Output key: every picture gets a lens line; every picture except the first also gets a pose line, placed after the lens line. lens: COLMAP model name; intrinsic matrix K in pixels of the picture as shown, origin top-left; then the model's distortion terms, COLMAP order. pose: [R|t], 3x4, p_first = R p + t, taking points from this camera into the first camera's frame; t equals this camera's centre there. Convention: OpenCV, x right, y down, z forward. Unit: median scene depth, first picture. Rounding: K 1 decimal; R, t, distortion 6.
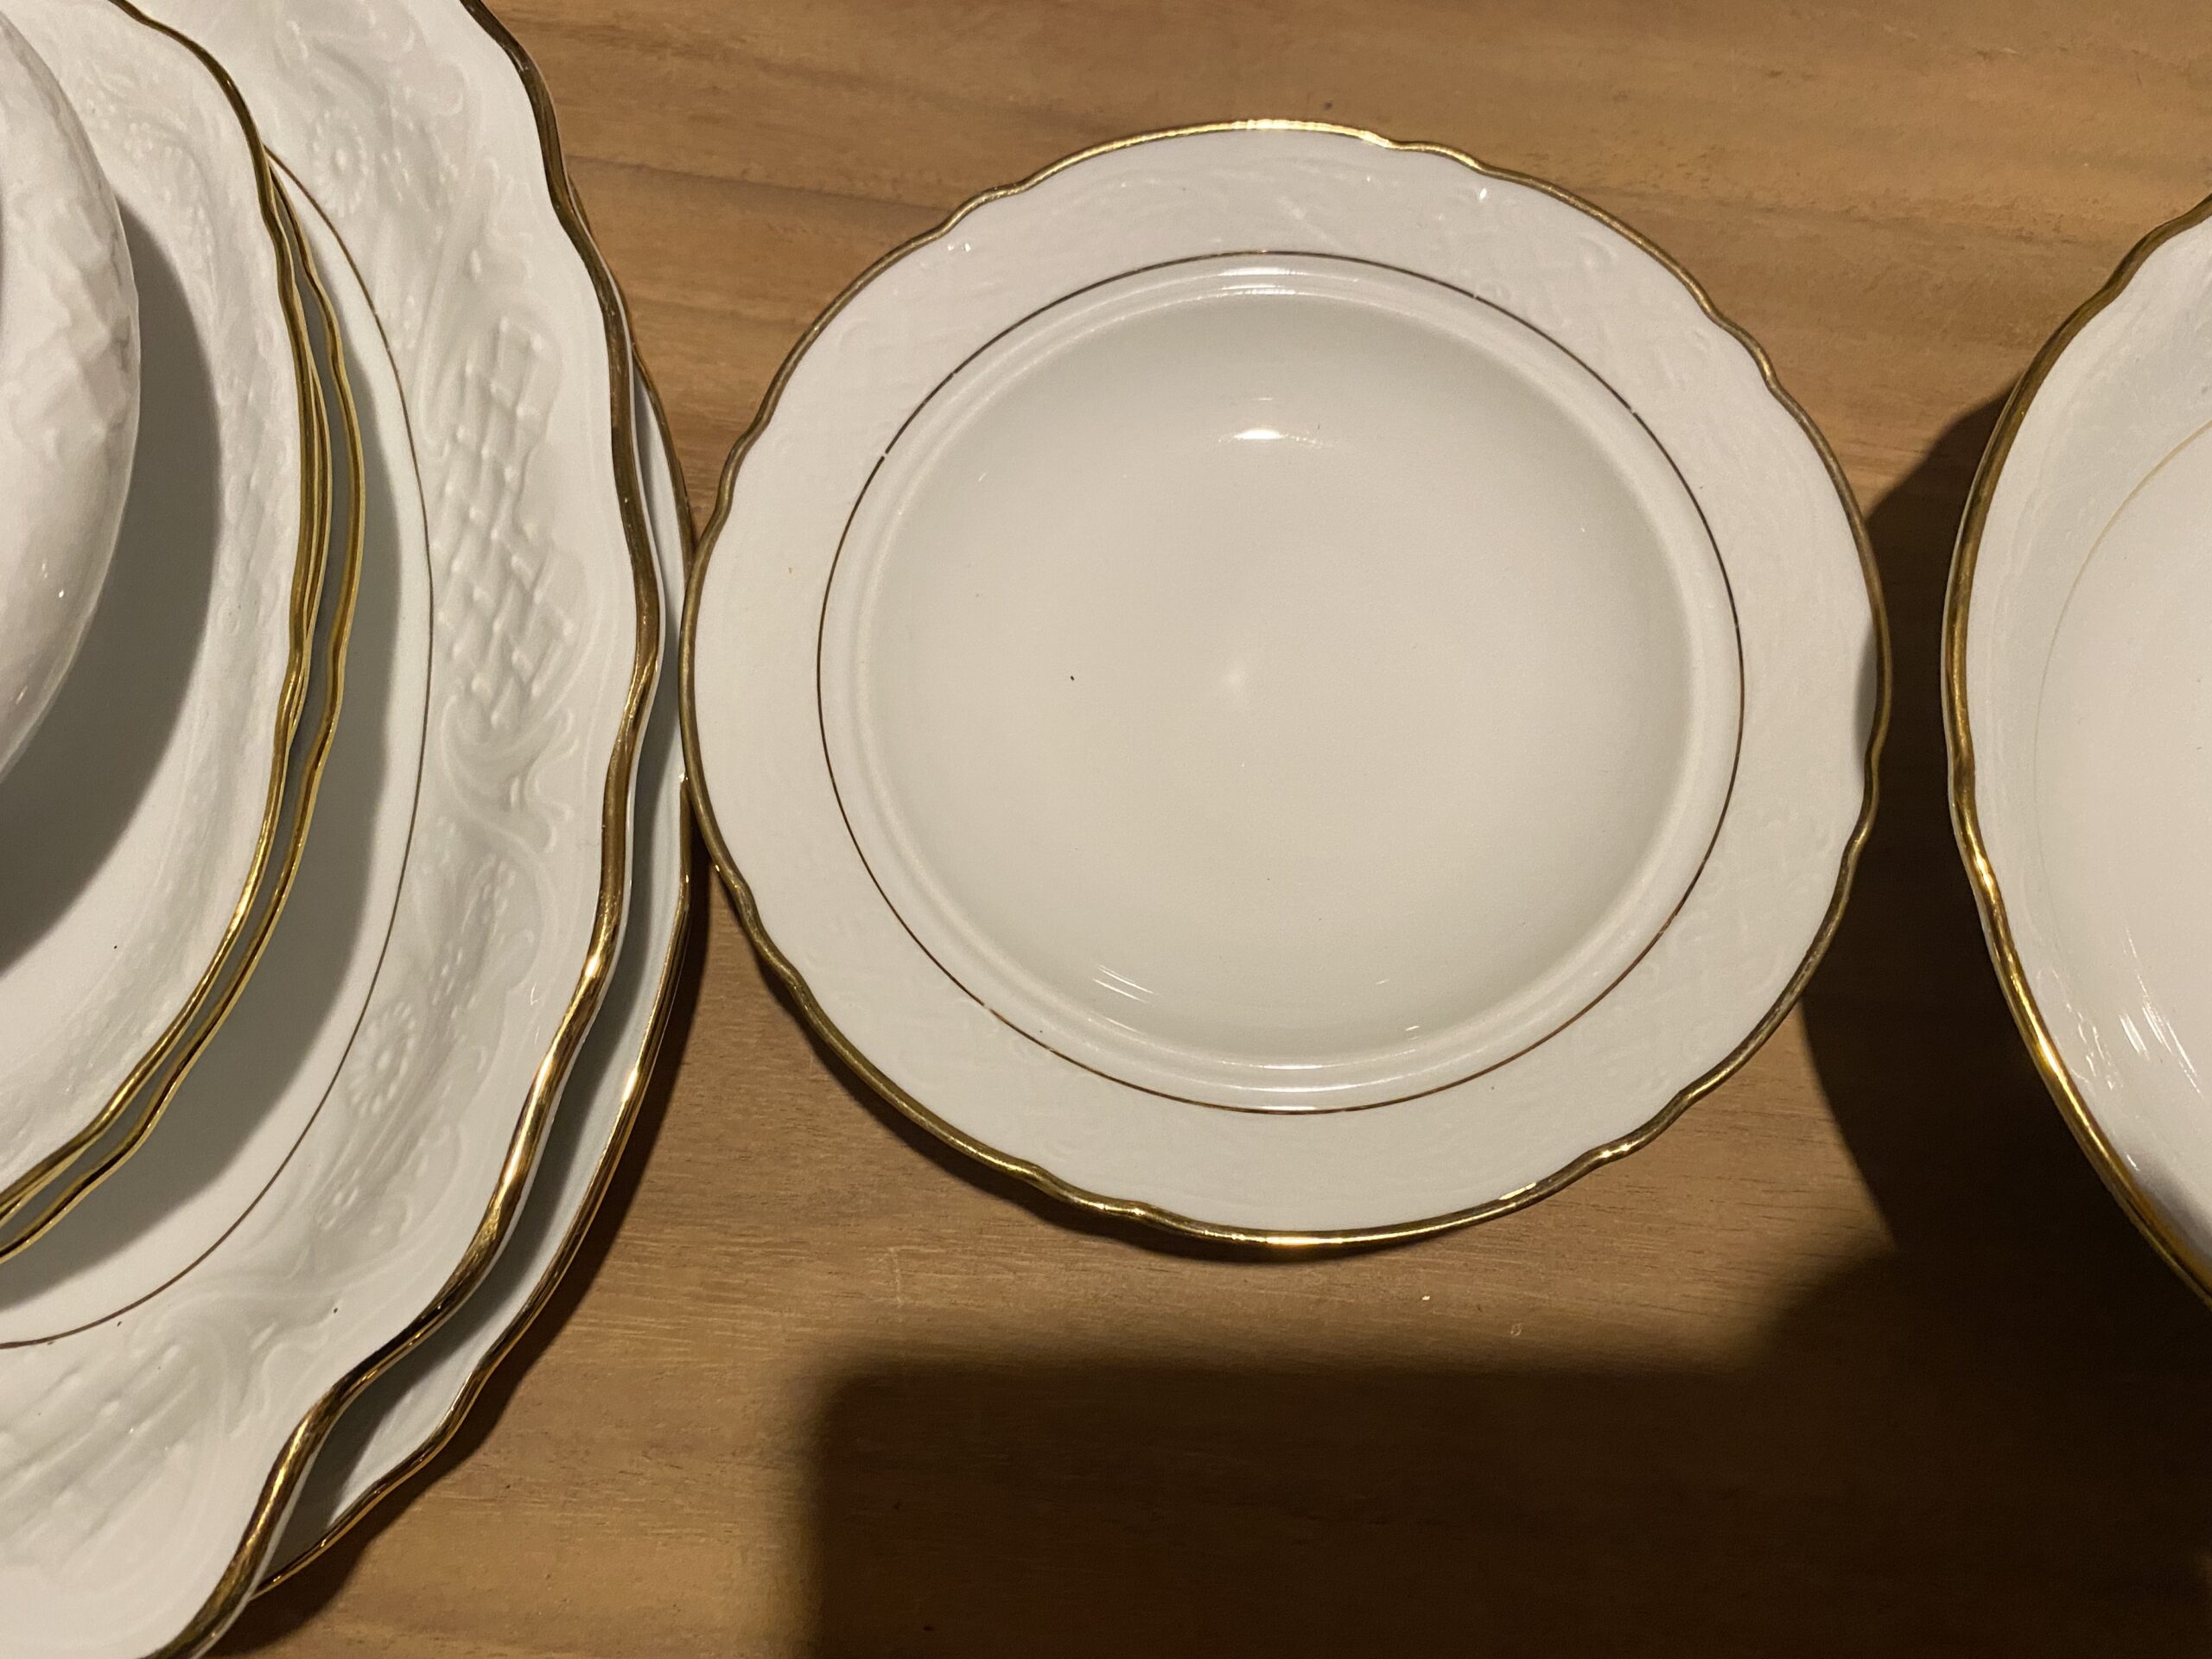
lens RADIAL K [[1718.1, 0, 1051.3], [0, 1718.1, 825.5], [0, 0, 1]] dist [-0.021537, 0.005430]
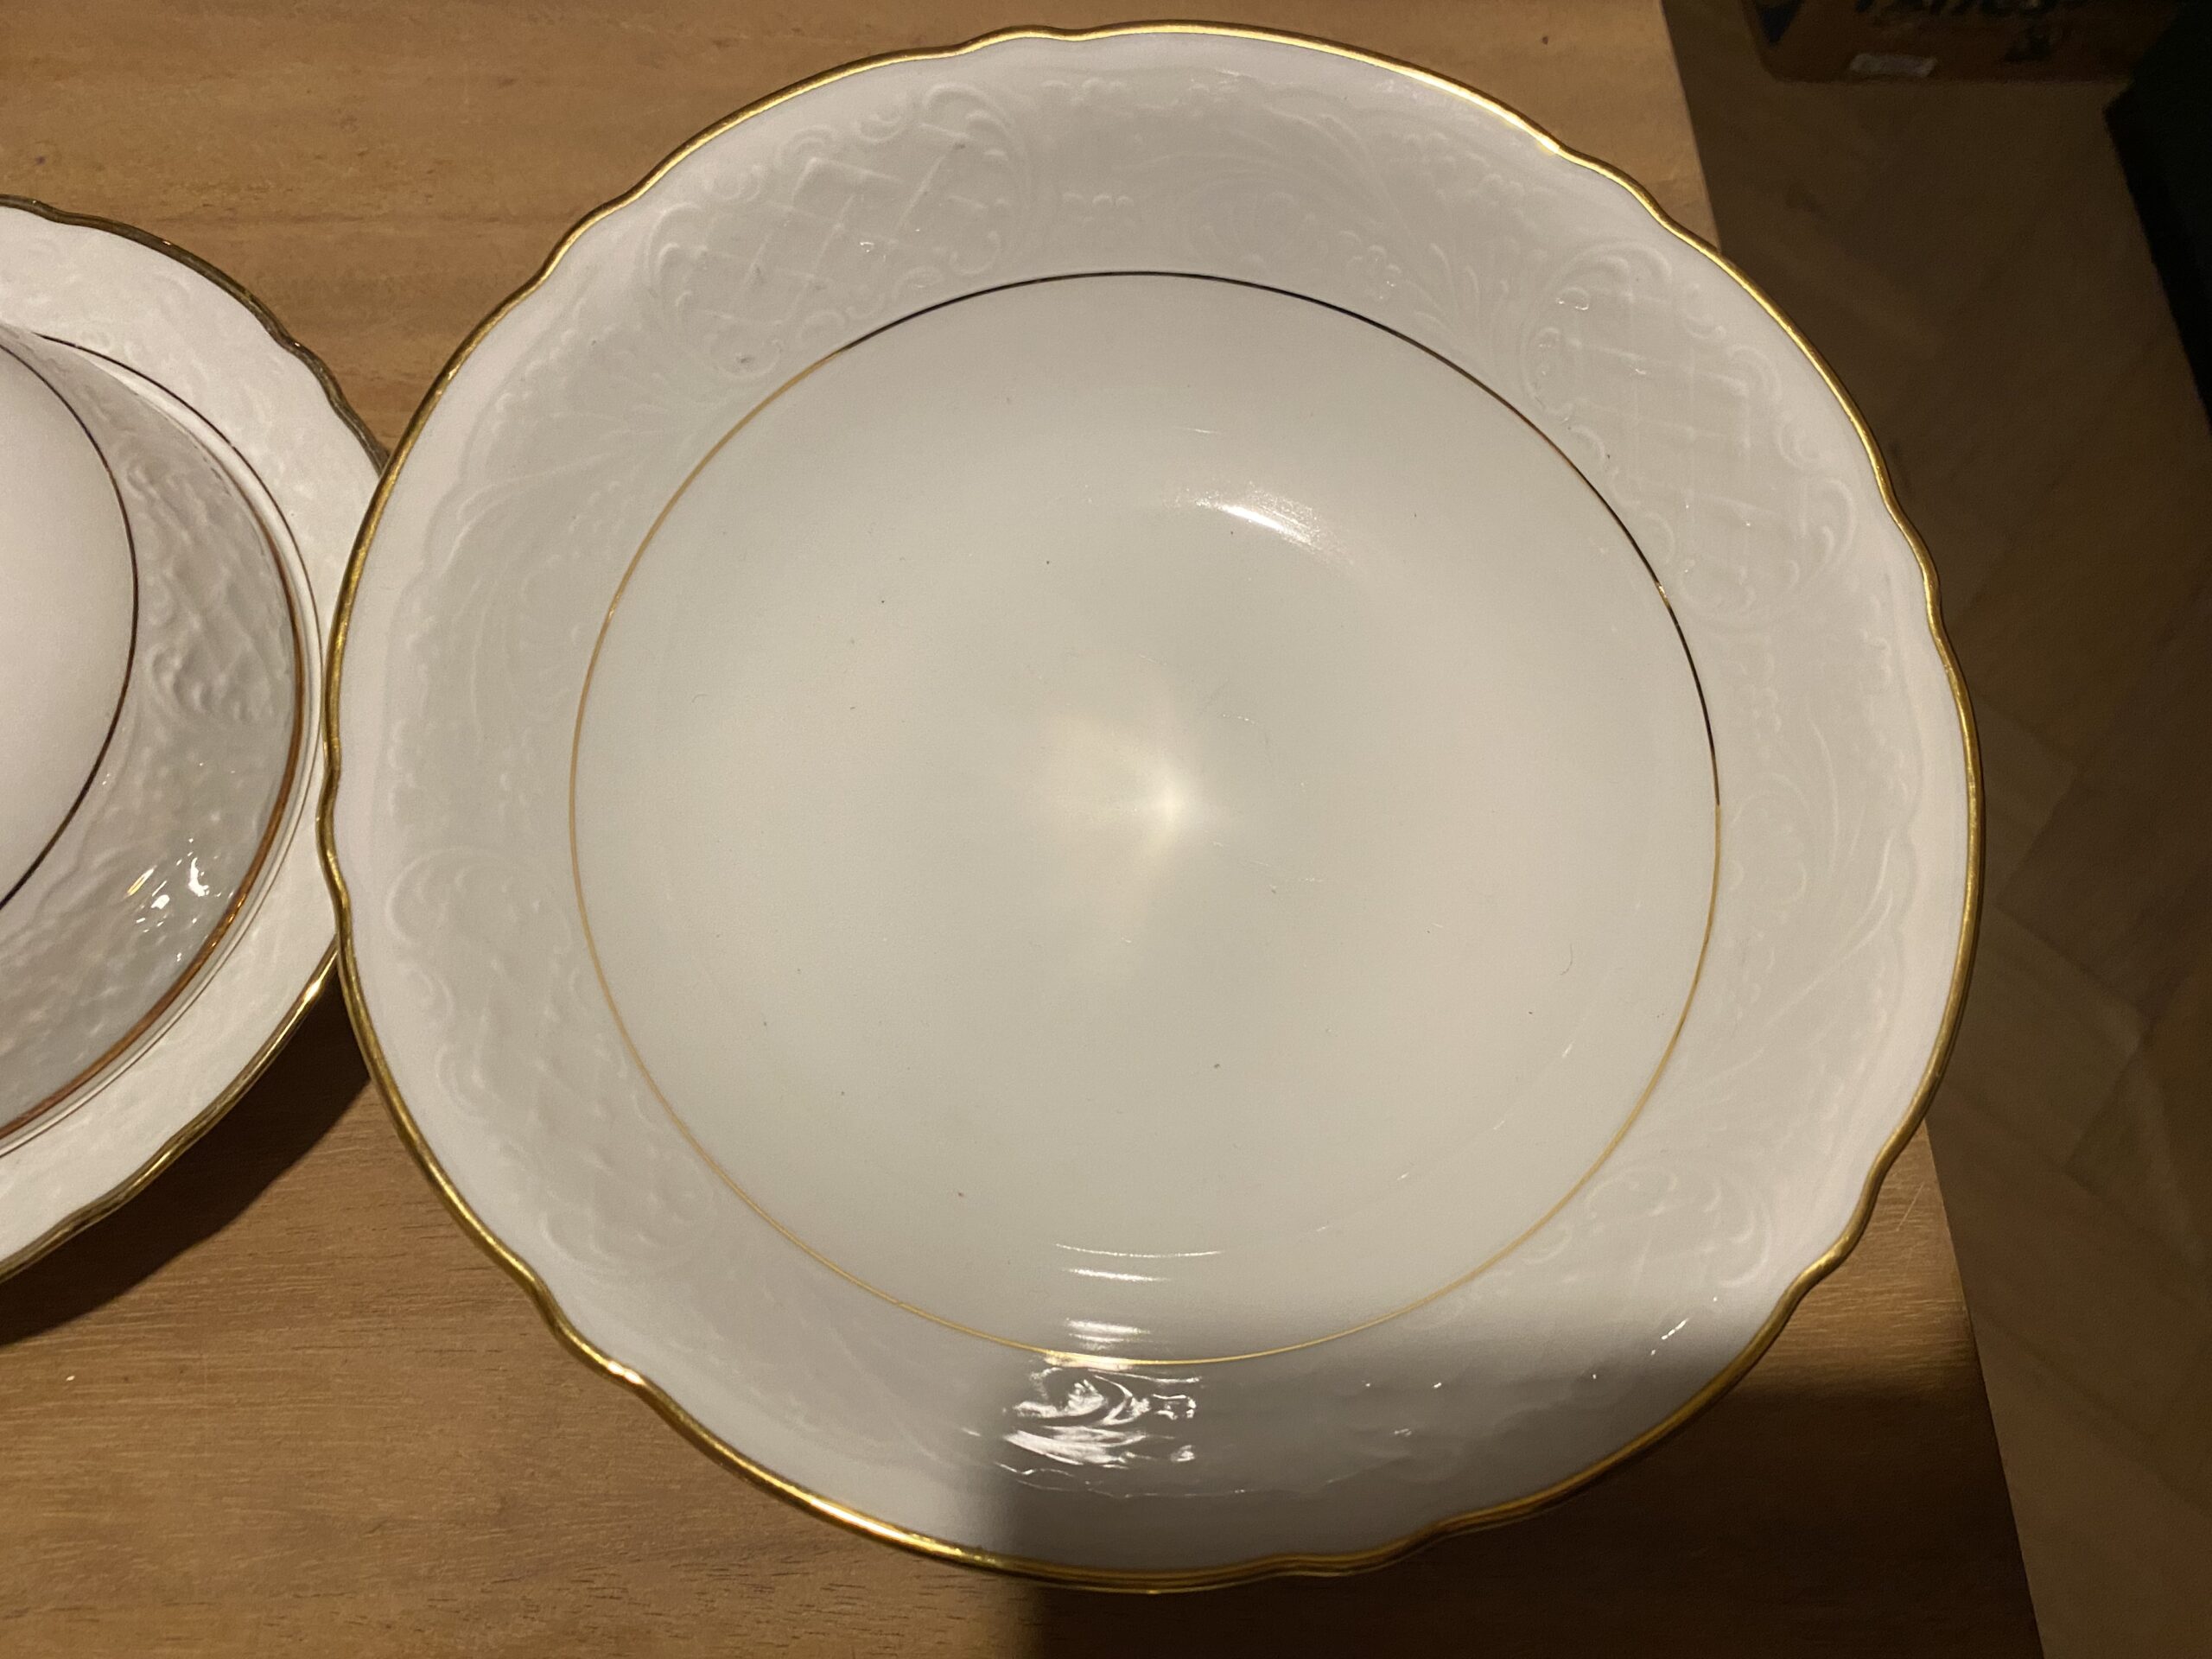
lens RADIAL K [[1718.1, 0, 1051.3], [0, 1718.1, 825.5], [0, 0, 1]] dist [-0.021537, 0.005430]
pose [[0.982074, -0.141544, 0.124484, 0.666637], [0.142437, 0.989802, 0.001738, 0.041579], [-0.123461, 0.016024, 0.992220, -0.031101]]
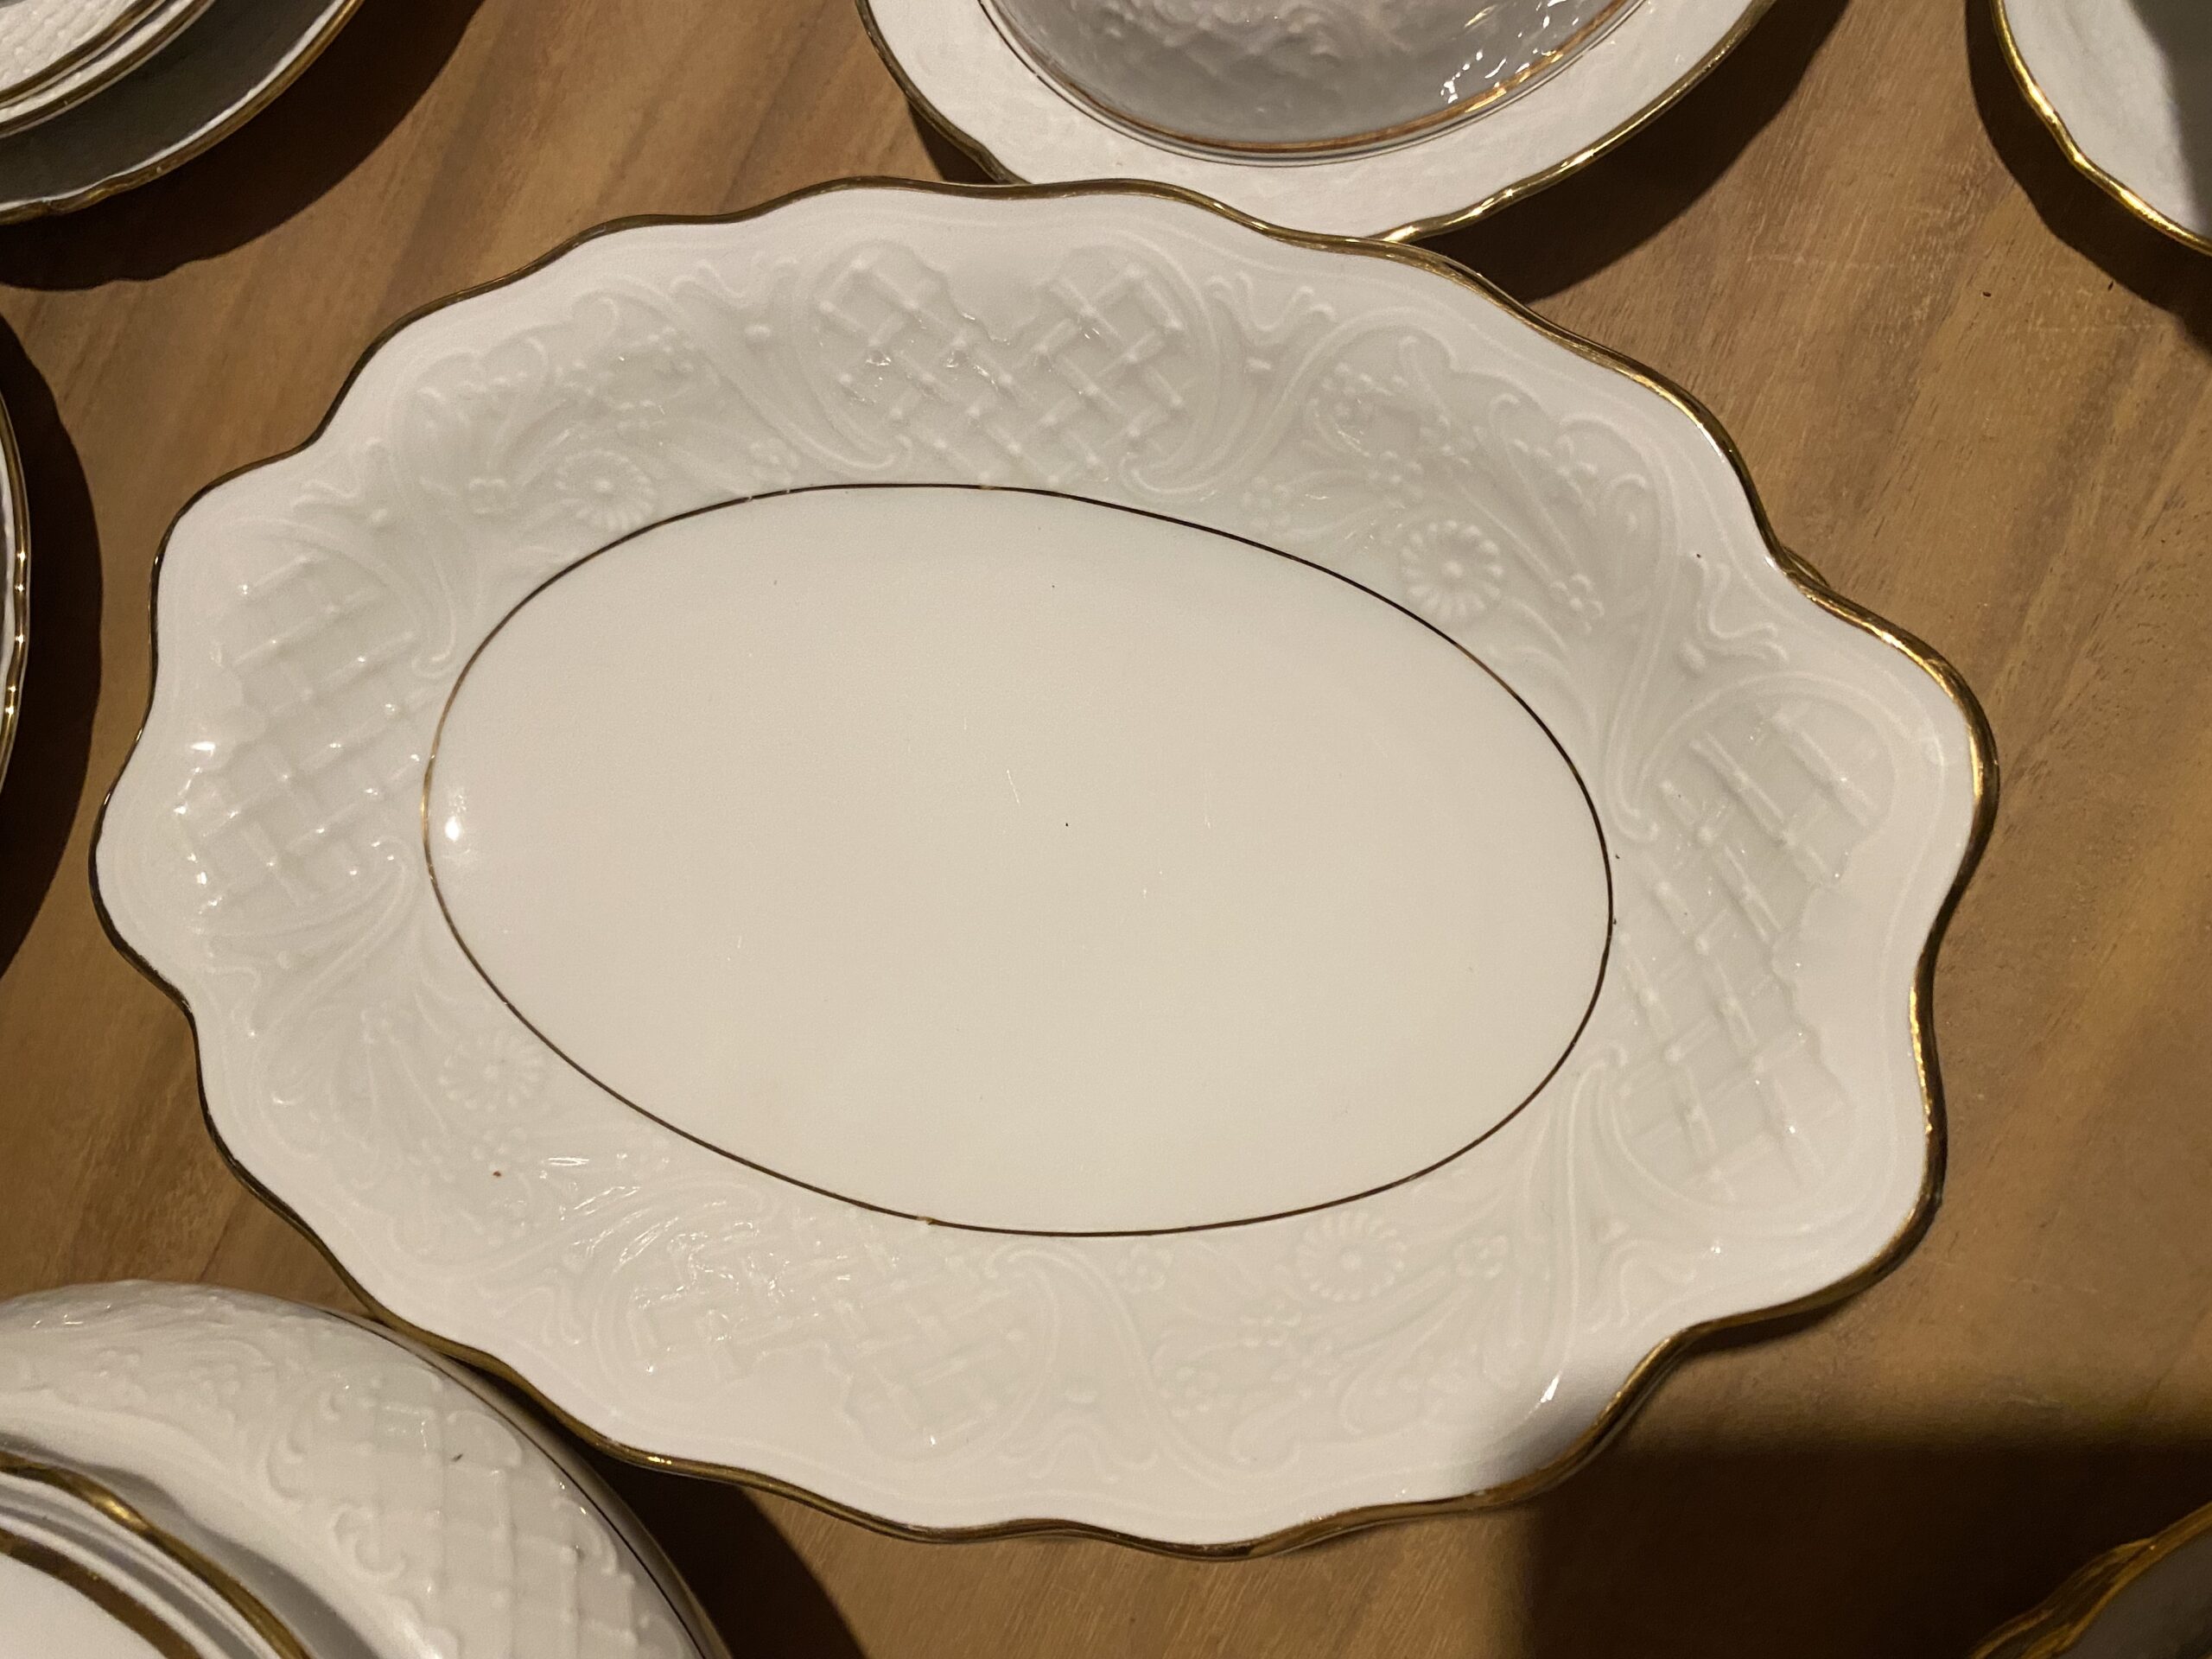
lens RADIAL K [[1694.9, 0, 1113.7], [0, 1694.9, 848.4], [0, 0, 1]] dist [-0.006481, -0.002276]
pose [[0.318396, -0.947909, -0.009575, -0.582972], [0.947675, 0.318532, -0.021217, 0.011539], [0.023162, -0.002319, 0.999729, -0.069394]]
